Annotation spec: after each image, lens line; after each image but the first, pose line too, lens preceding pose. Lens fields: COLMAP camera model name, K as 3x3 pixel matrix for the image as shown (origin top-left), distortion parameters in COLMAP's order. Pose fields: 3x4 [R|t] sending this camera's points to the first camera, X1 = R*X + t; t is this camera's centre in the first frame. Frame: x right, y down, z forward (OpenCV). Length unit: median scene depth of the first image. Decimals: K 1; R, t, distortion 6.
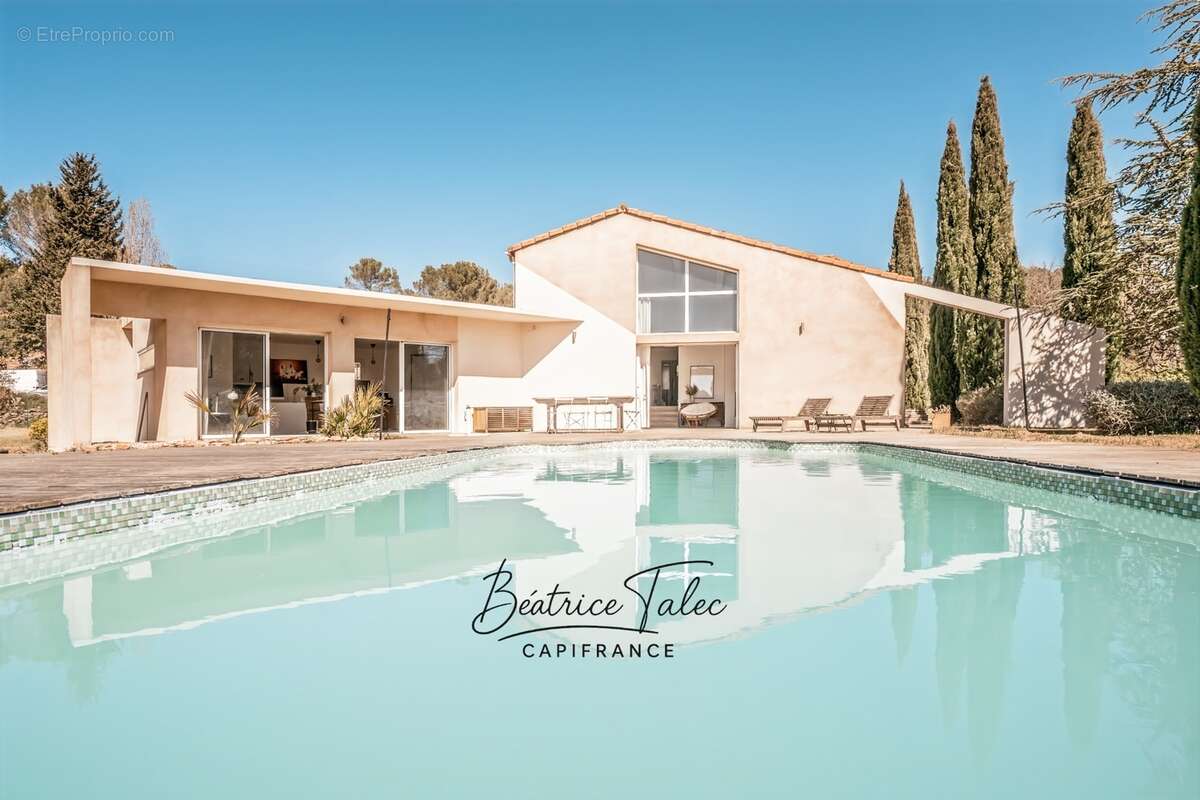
lens RADIAL K [[675.9, 0, 536.4], [0, 675.9, 430.5], [0, 0, 1]] dist [0.001540, -0.000485]
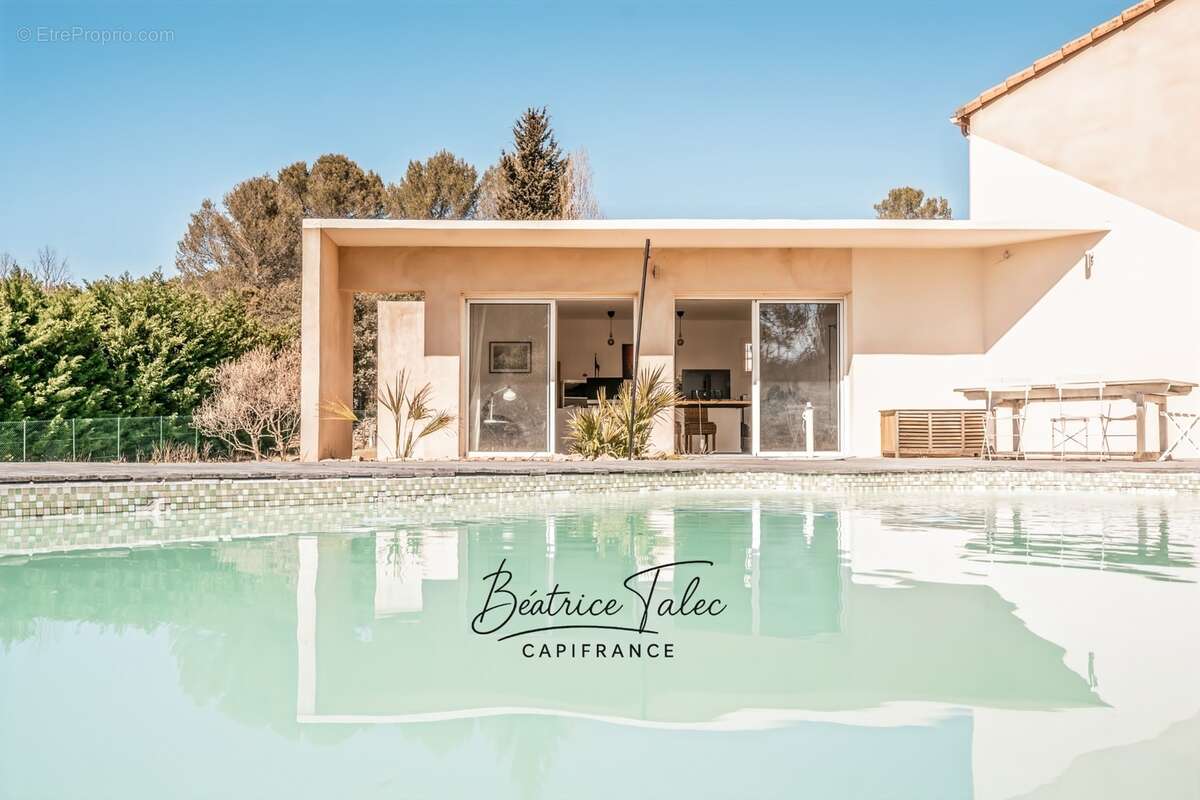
lens RADIAL K [[1006.1, 0, 634.4], [0, 1006.1, 402.5], [0, 0, 1]] dist [-0.000475, 0.001447]
pose [[0.798992, -0.016971, -0.601103, 0.226864], [-0.022437, 0.998064, -0.058002, 0.009590], [0.600923, 0.059830, 0.797064, 0.232939]]
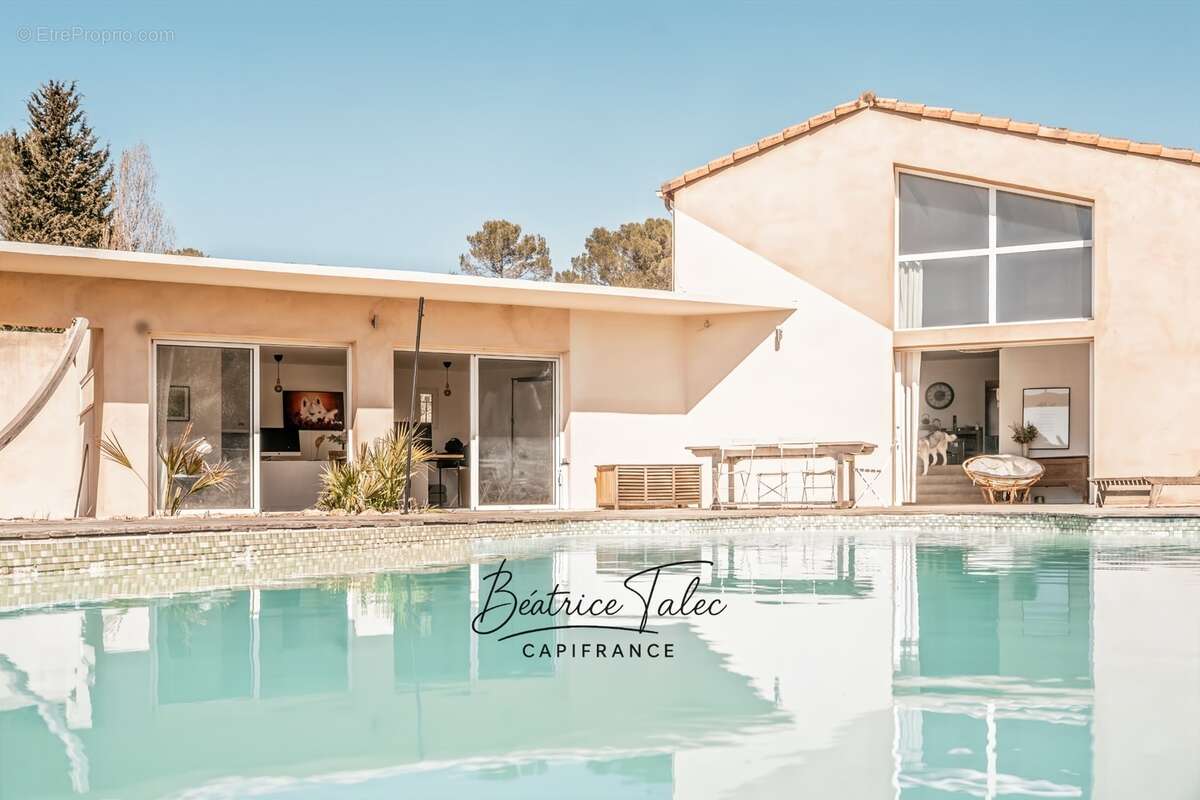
lens RADIAL K [[1231.8, 0, 571.5], [0, 1231.8, 511.3], [0, 0, 1]] dist [0.004350, -0.006544]
pose [[0.971368, 0.001556, -0.237576, 0.130844], [-0.004959, 0.999893, -0.013727, 0.018100], [0.237530, 0.014512, 0.971272, -0.019796]]
